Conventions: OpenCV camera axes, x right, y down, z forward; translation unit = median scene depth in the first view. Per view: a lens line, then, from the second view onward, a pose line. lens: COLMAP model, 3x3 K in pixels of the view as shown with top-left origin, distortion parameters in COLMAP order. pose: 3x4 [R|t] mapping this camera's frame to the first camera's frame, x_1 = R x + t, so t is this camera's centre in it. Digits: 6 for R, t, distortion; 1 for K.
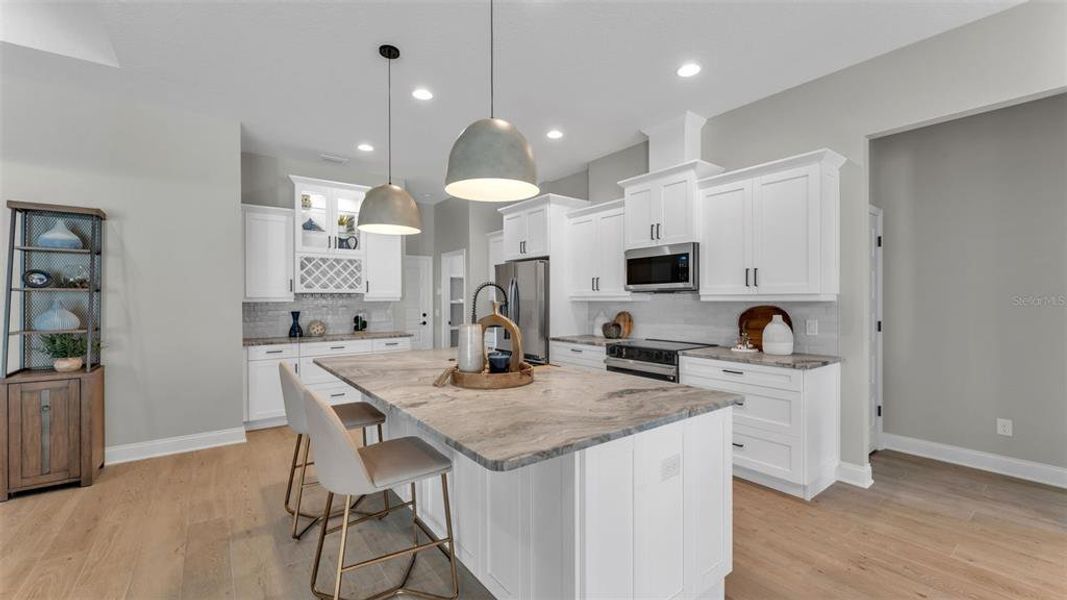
lens RADIAL K [[427.4, 0, 527.6], [0, 427.4, 300.4], [0, 0, 1]] dist [-0.002653, 0.001282]
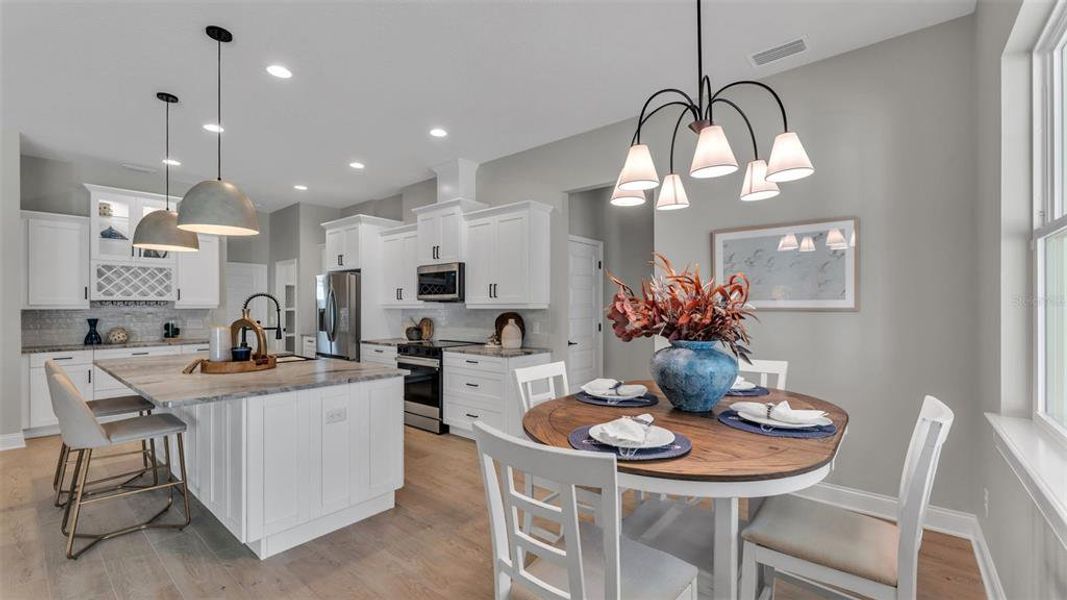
lens RADIAL K [[442.7, 0, 531.7], [0, 442.7, 306.0], [0, 0, 1]] dist [-0.001342, 0.001196]
pose [[0.972822, 0.002166, 0.231544, 0.234052], [-0.001068, 0.999988, -0.004871, -0.000127], [-0.231552, 0.004491, 0.972812, -0.264144]]
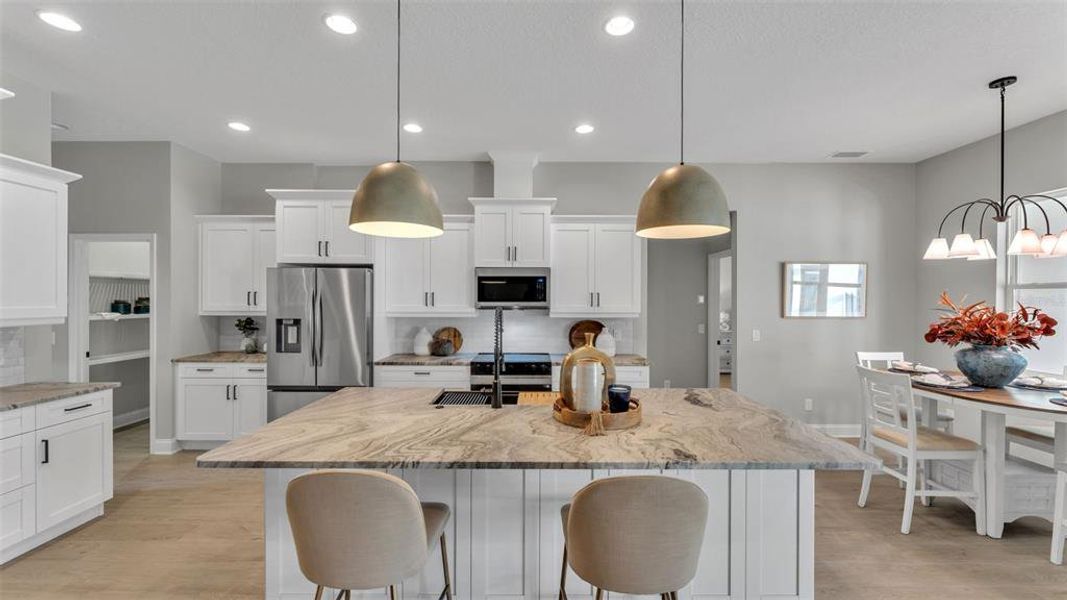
lens RADIAL K [[427.4, 0, 531.3], [0, 427.4, 301.0], [0, 0, 1]] dist [-0.002653, 0.001282]
pose [[0.595333, 0.004239, 0.803468, -0.462003], [-0.003739, 0.999990, -0.002505, -0.033077], [-0.803470, -0.001513, 0.595343, 0.272107]]
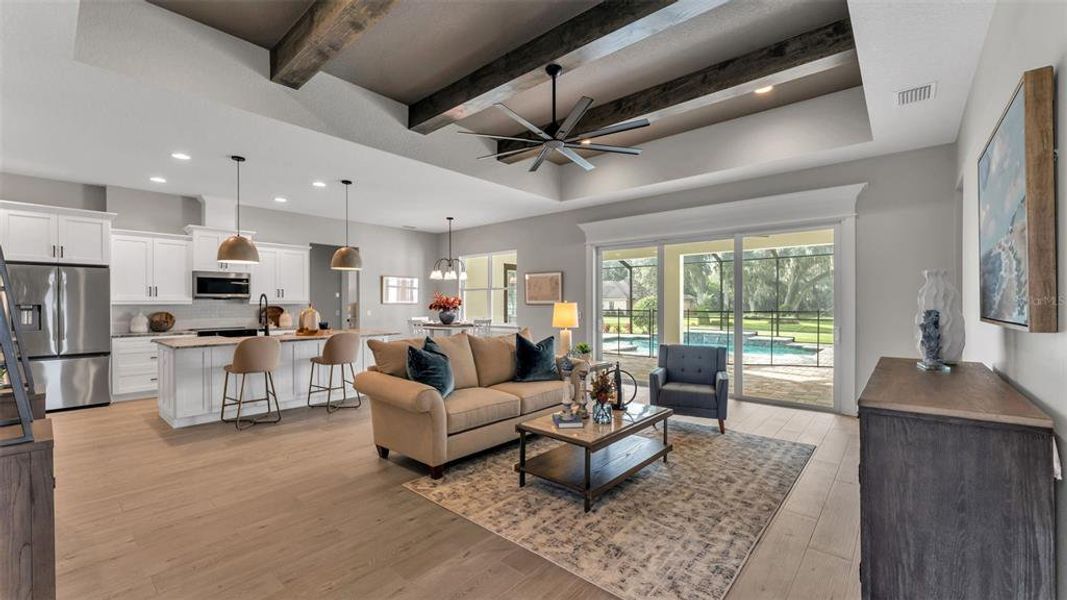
lens RADIAL K [[427.4, 0, 535.4], [0, 427.4, 305.9], [0, 0, 1]] dist [-0.002653, 0.001282]
pose [[-0.219421, -0.004070, 0.975622, -1.413106], [0.003976, 0.999979, 0.005066, 0.004370], [-0.975622, 0.004991, -0.219400, 0.133091]]
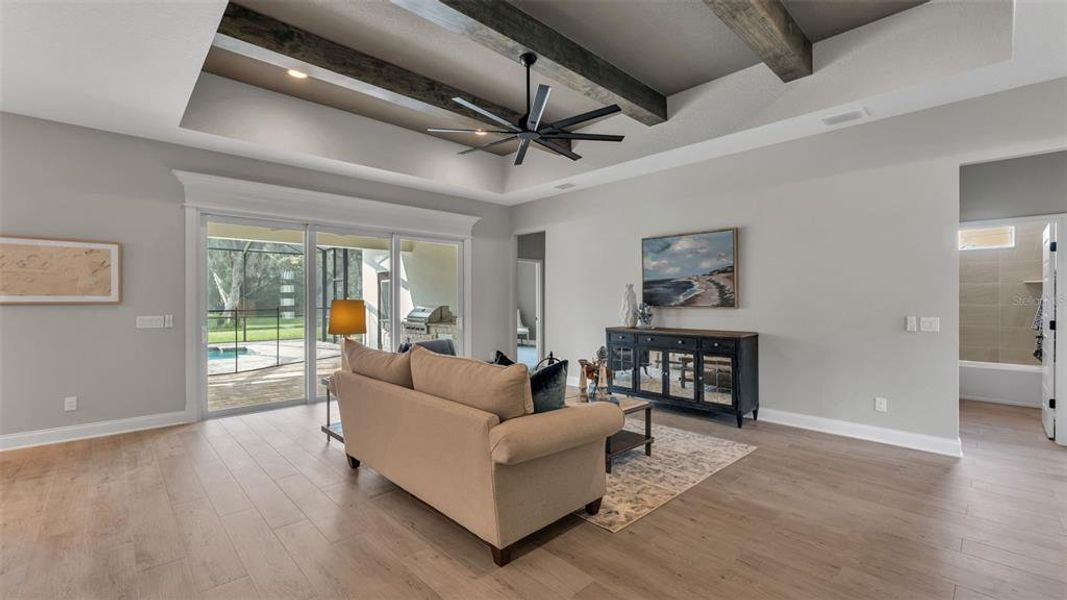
lens RADIAL K [[442.7, 0, 528.0], [0, 442.7, 299.9], [0, 0, 1]] dist [-0.001342, 0.001196]
pose [[-0.993014, 0.003584, -0.117944, -0.541799], [0.003101, 0.999986, 0.004273, -0.000710], [0.117957, 0.003877, -0.993011, 0.720466]]
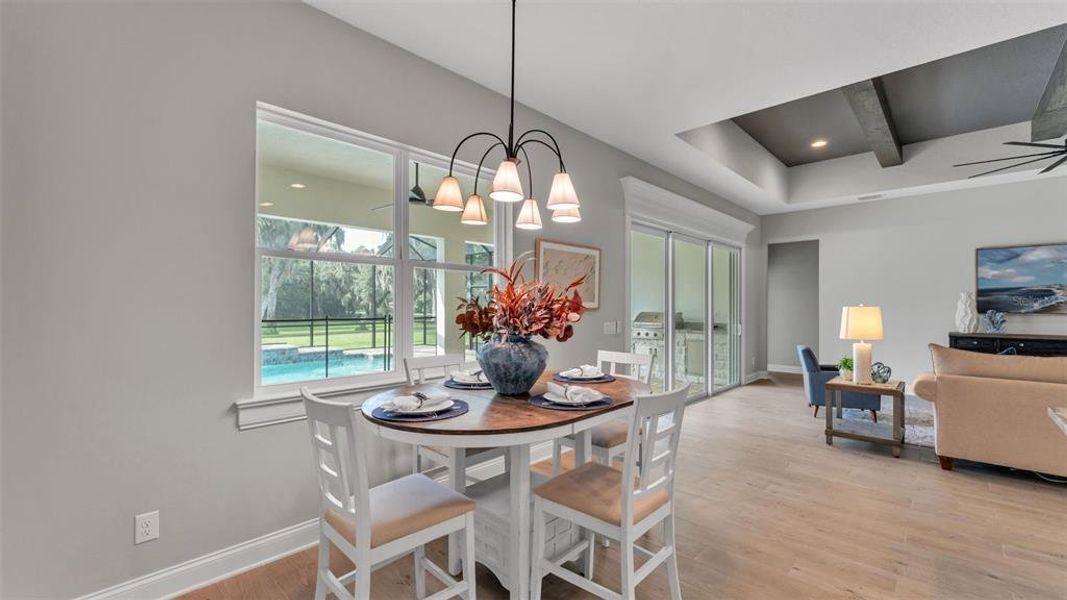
lens RADIAL K [[442.7, 0, 530.7], [0, 442.7, 303.0], [0, 0, 1]] dist [-0.001342, 0.001196]
pose [[-0.985538, 0.000025, -0.169454, 0.537791], [0.000230, 0.999999, -0.001193, -0.005380], [0.169454, -0.001215, -0.985537, 0.579098]]
